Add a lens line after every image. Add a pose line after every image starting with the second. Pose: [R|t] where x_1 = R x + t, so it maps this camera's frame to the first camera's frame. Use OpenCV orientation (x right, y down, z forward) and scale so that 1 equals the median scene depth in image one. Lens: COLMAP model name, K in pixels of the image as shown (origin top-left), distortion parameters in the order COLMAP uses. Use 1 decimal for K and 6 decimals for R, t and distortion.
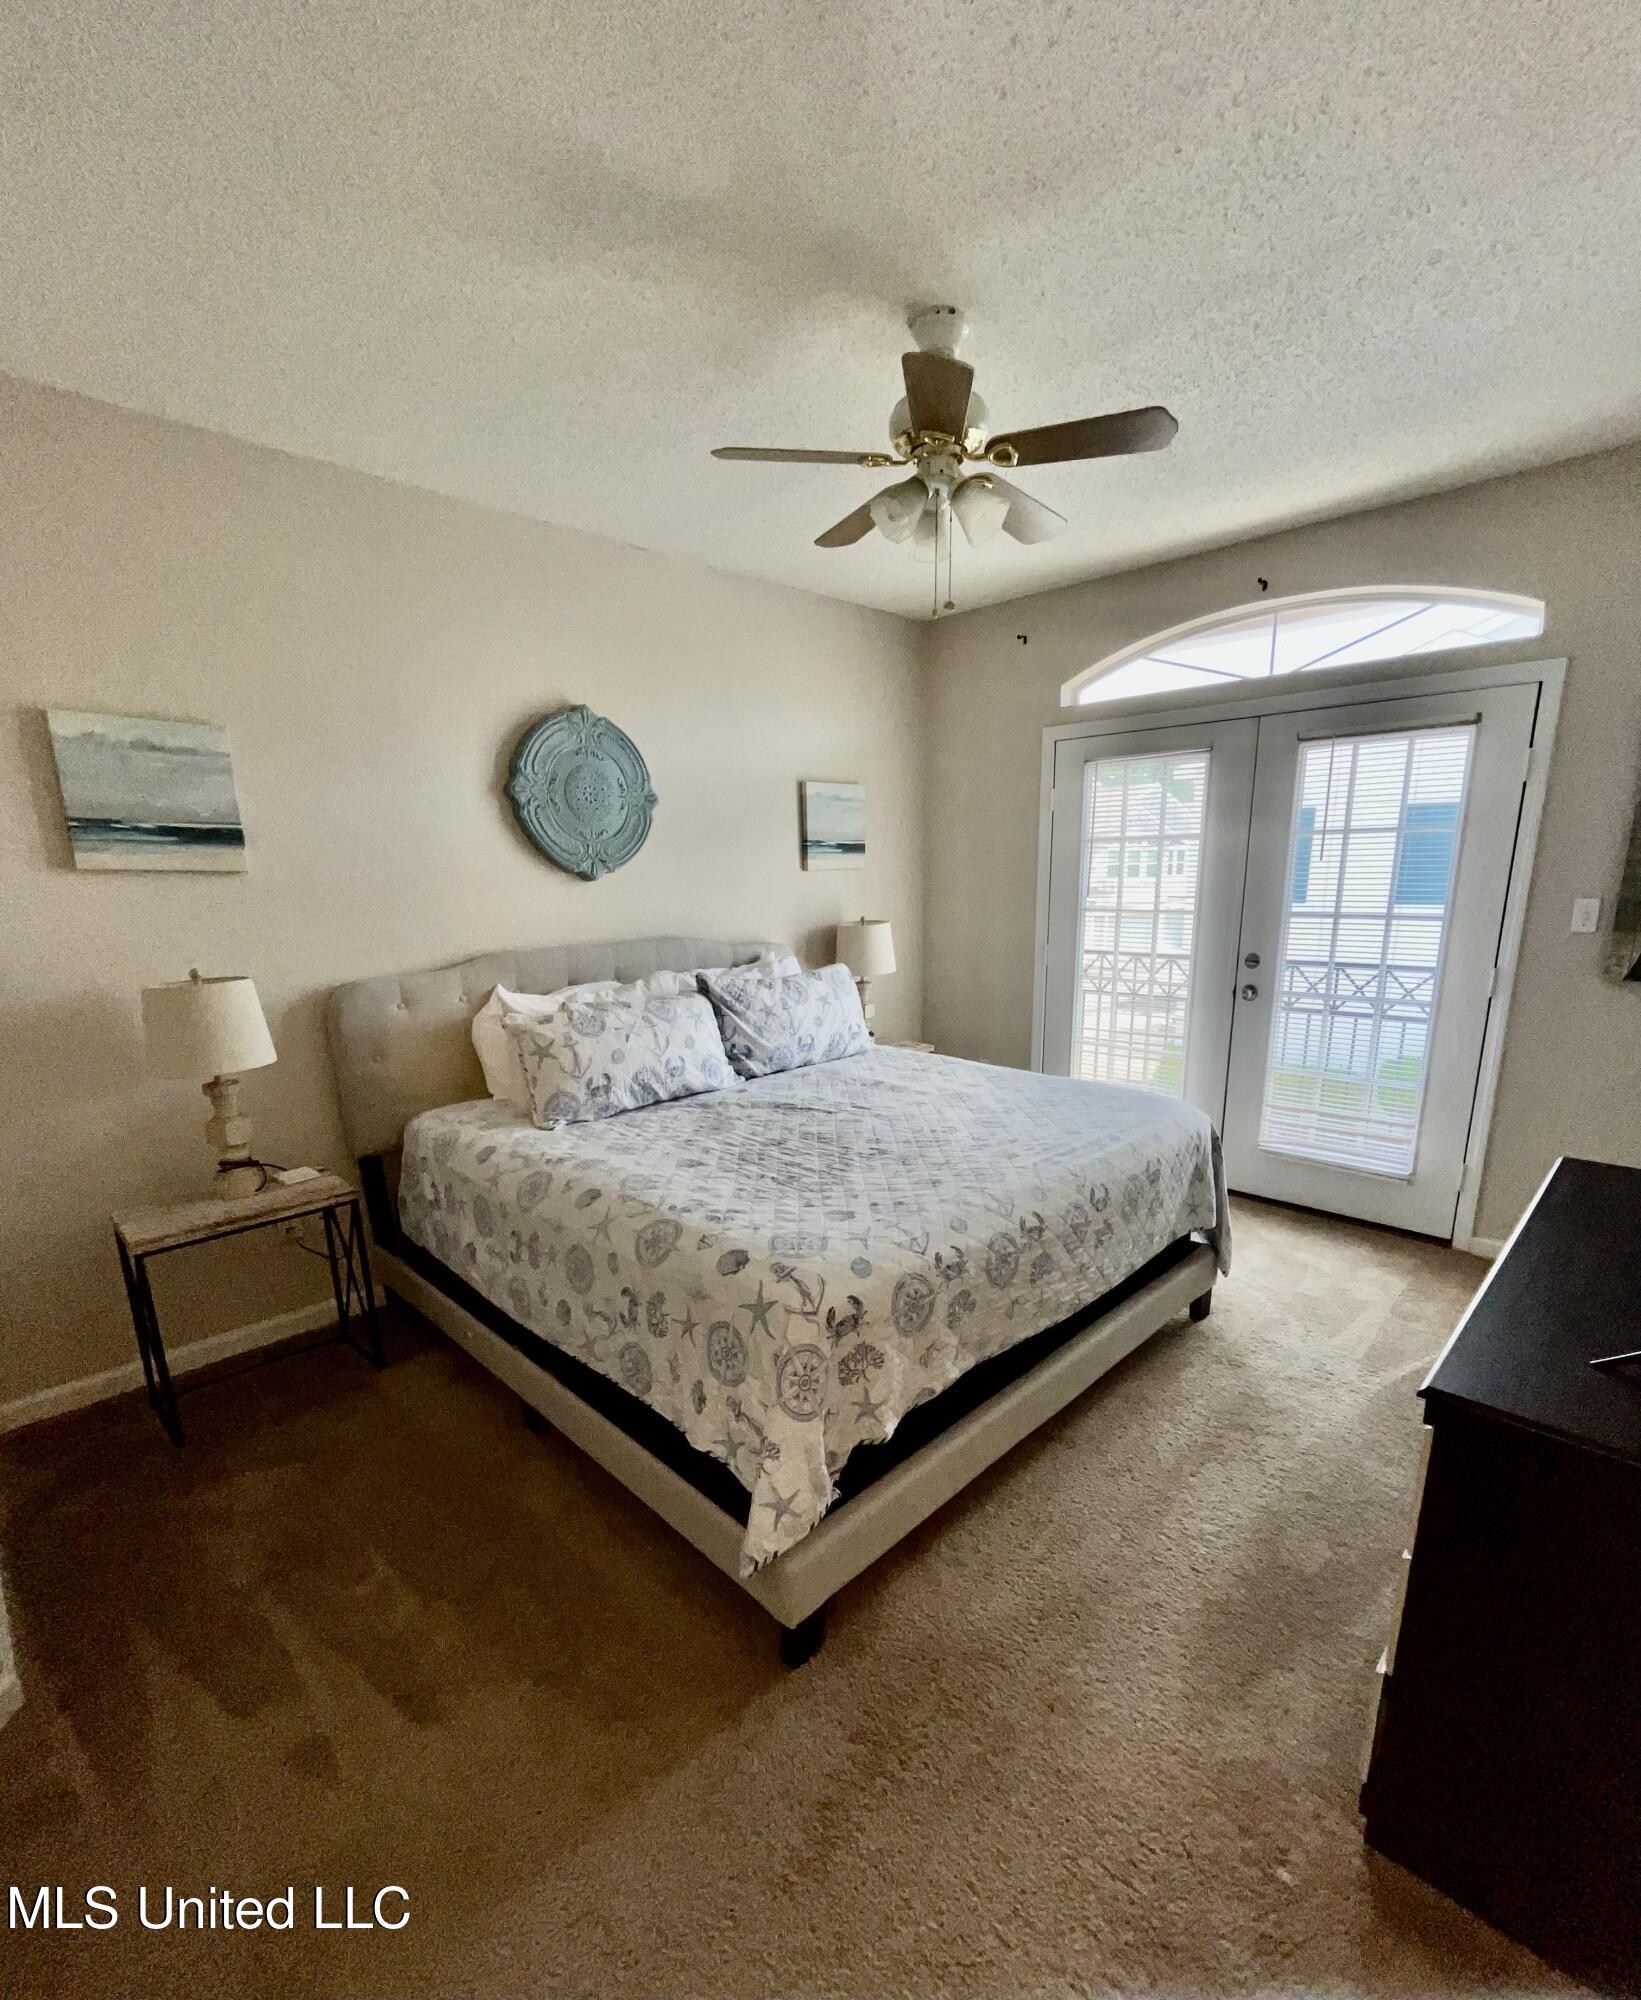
lens RADIAL K [[893.5, 0, 818.2], [0, 893.5, 1071.0], [0, 0, 1]] dist [0.001220, 0.000174]
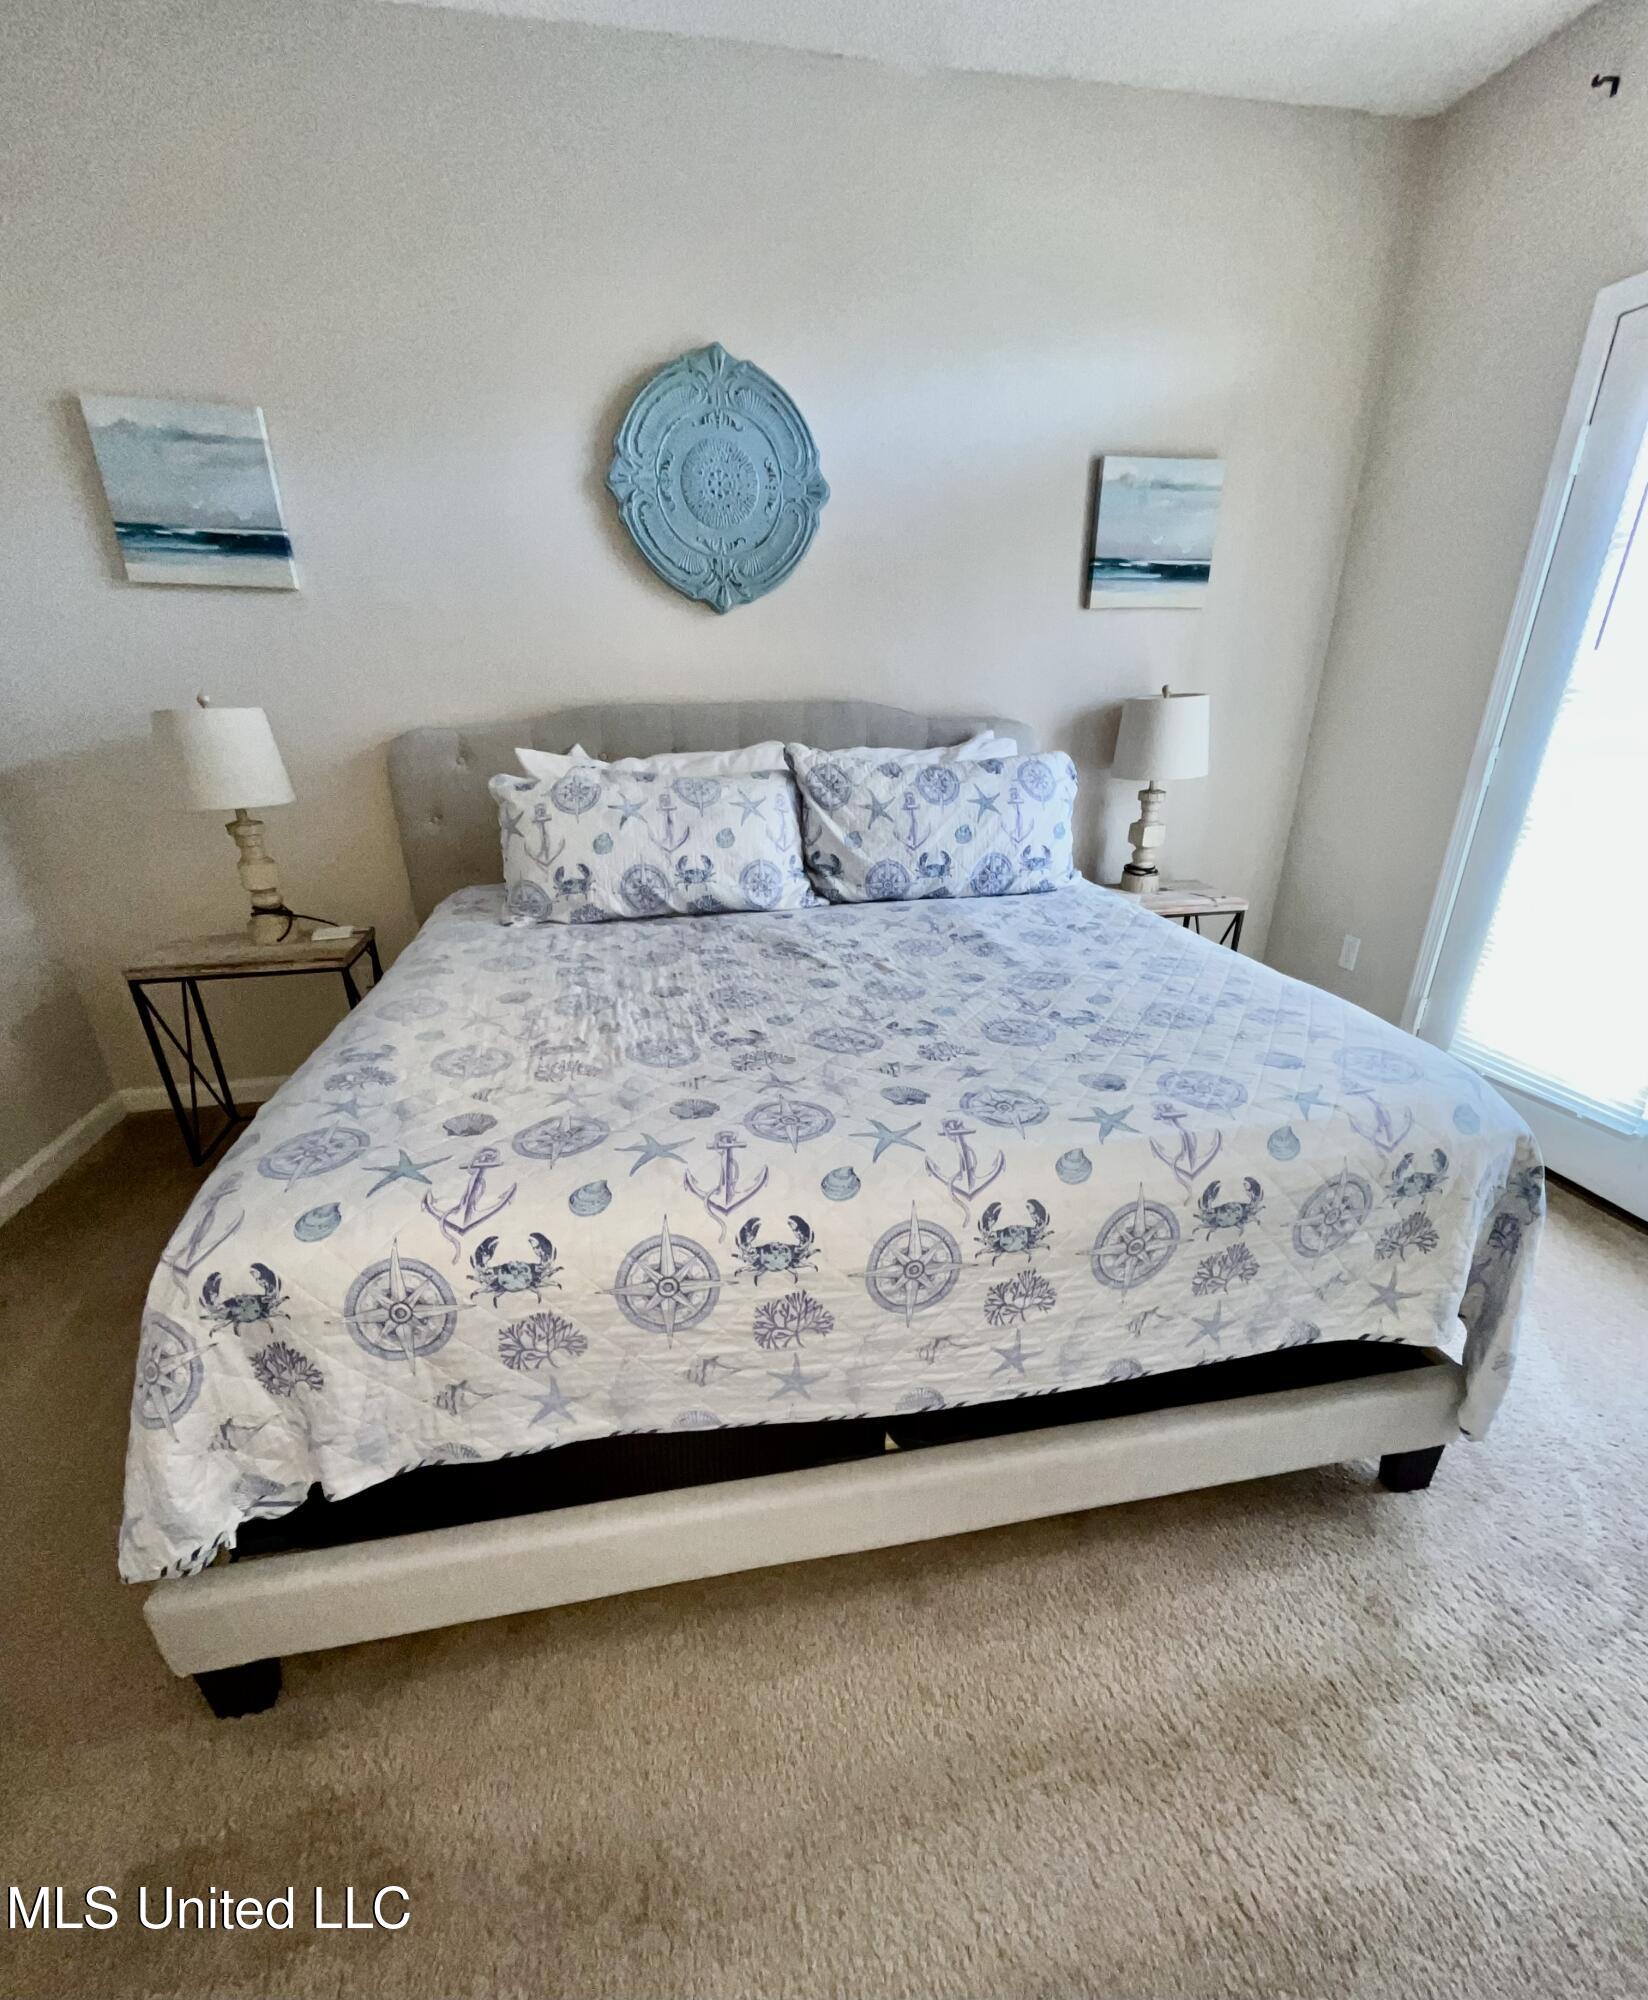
lens RADIAL K [[907.5, 0, 826.3], [0, 907.5, 1077.4], [0, 0, 1]] dist [-0.001726, 0.000125]
pose [[0.835400, 0.237799, -0.495539, 0.346269], [-0.133043, 0.962241, 0.237471, -0.032074], [0.533298, -0.132455, 0.835493, 0.406389]]
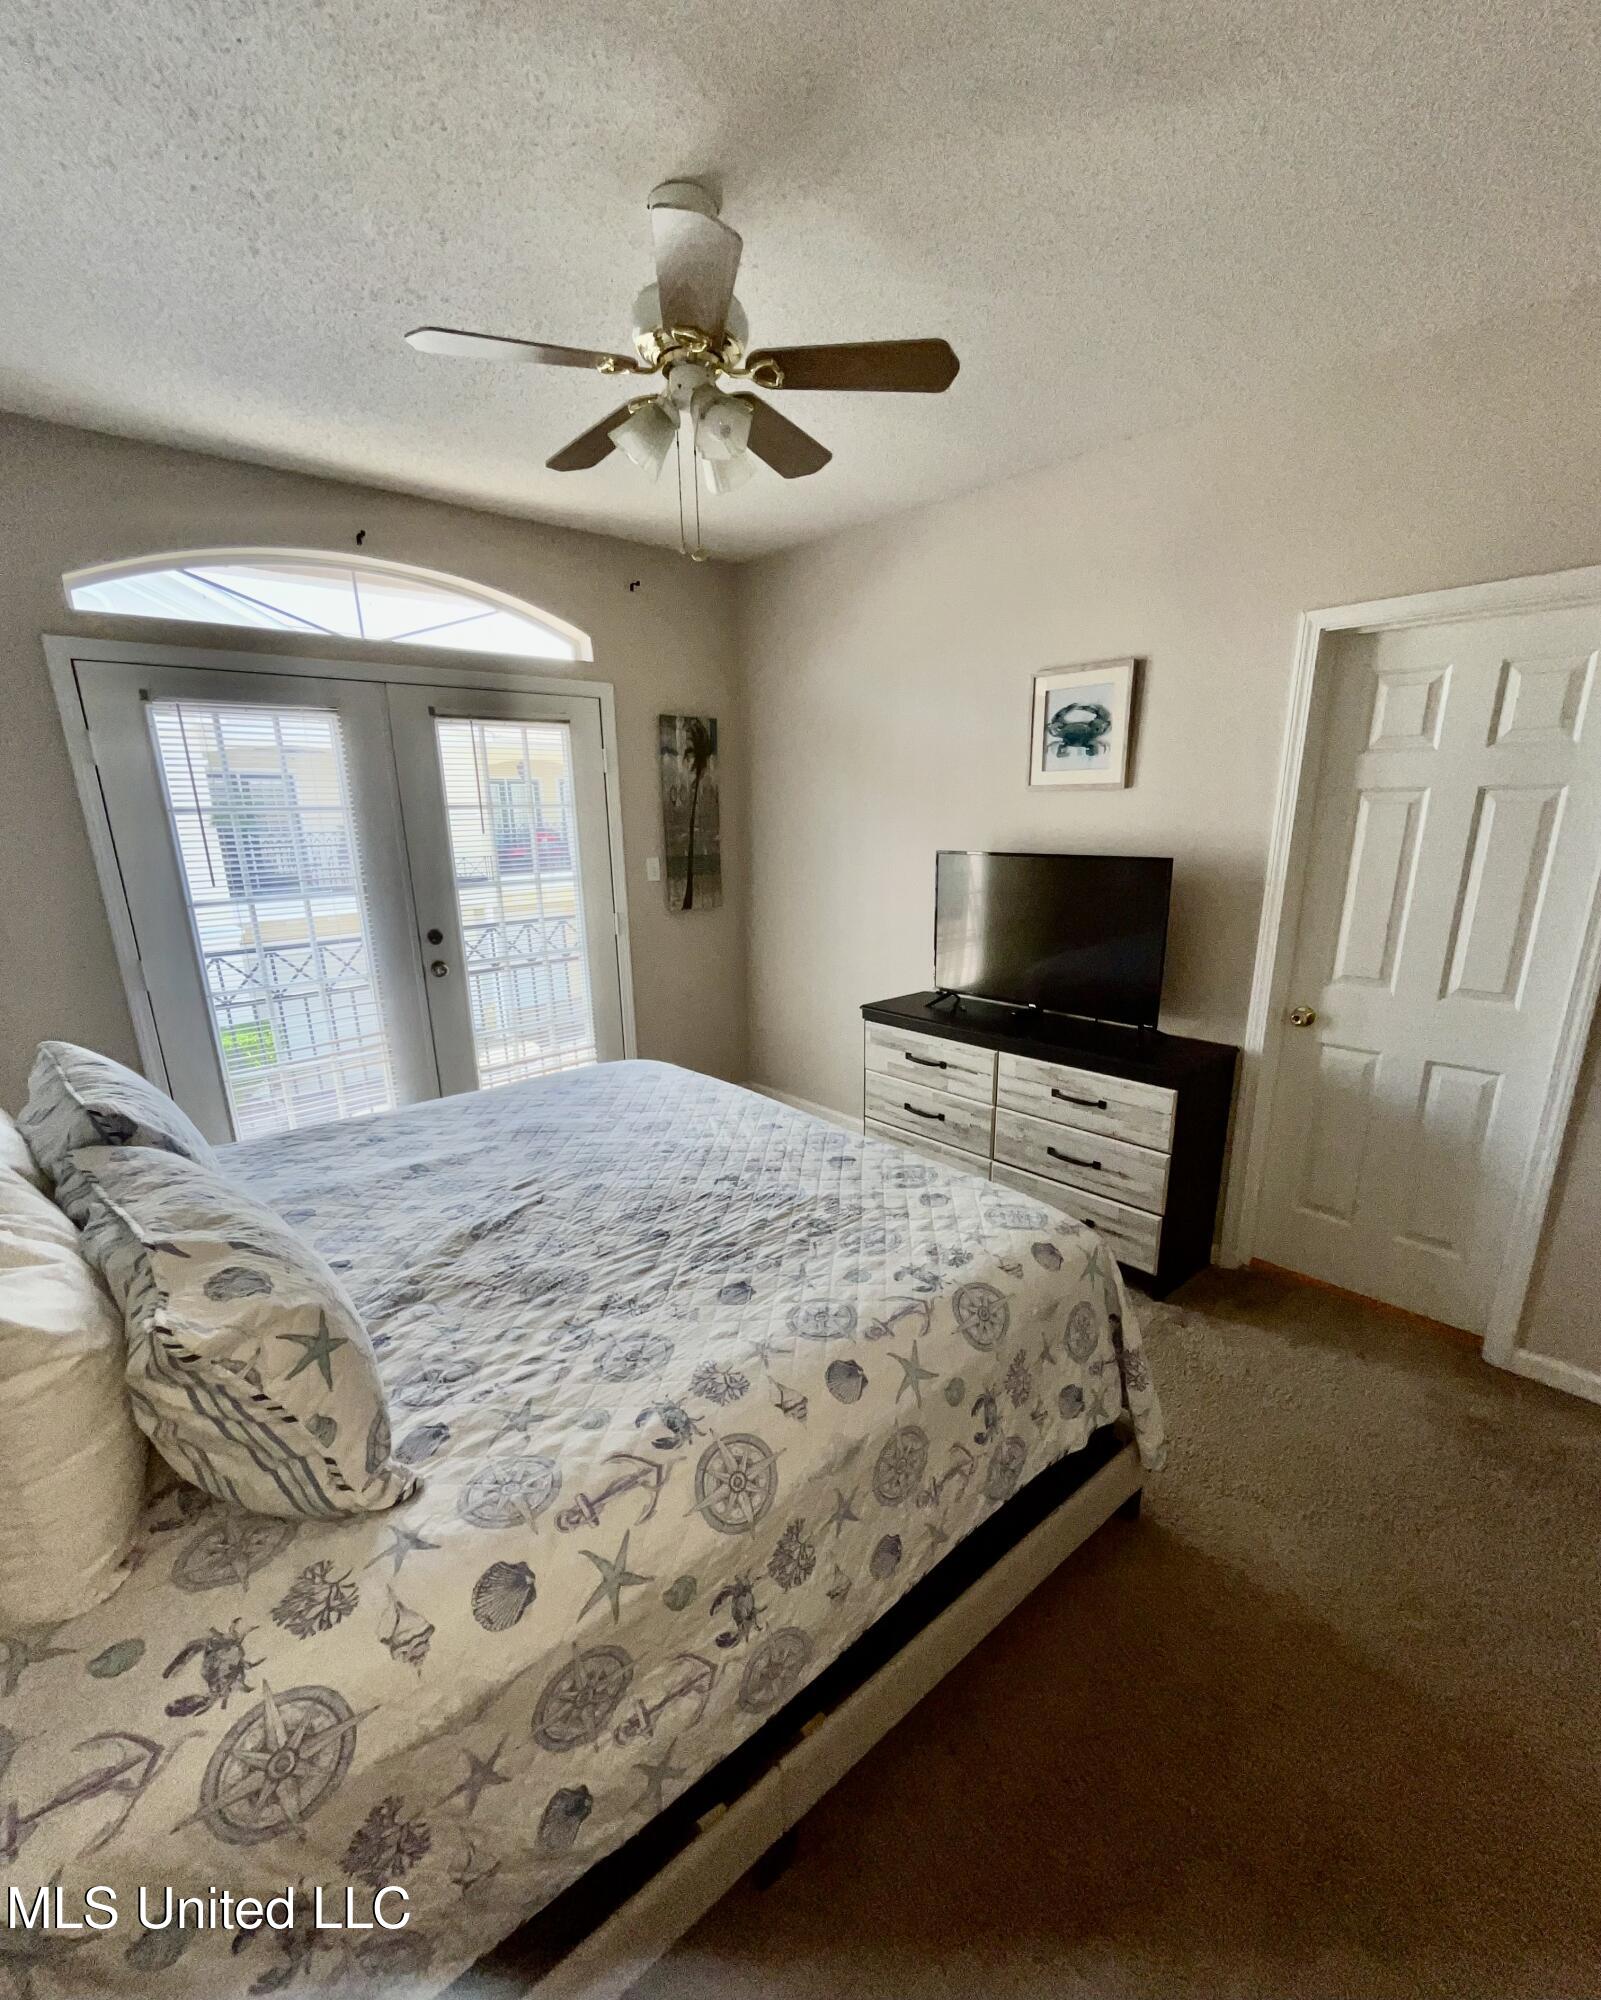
lens RADIAL K [[880.1, 0, 802.9], [0, 880.1, 1071.1], [0, 0, 1]] dist [-0.001783, -0.000043]
pose [[0.056284, -0.269994, 0.961215, -0.576467], [0.240458, 0.938069, 0.249412, -0.162799], [-0.969026, 0.217094, 0.117721, 0.656008]]
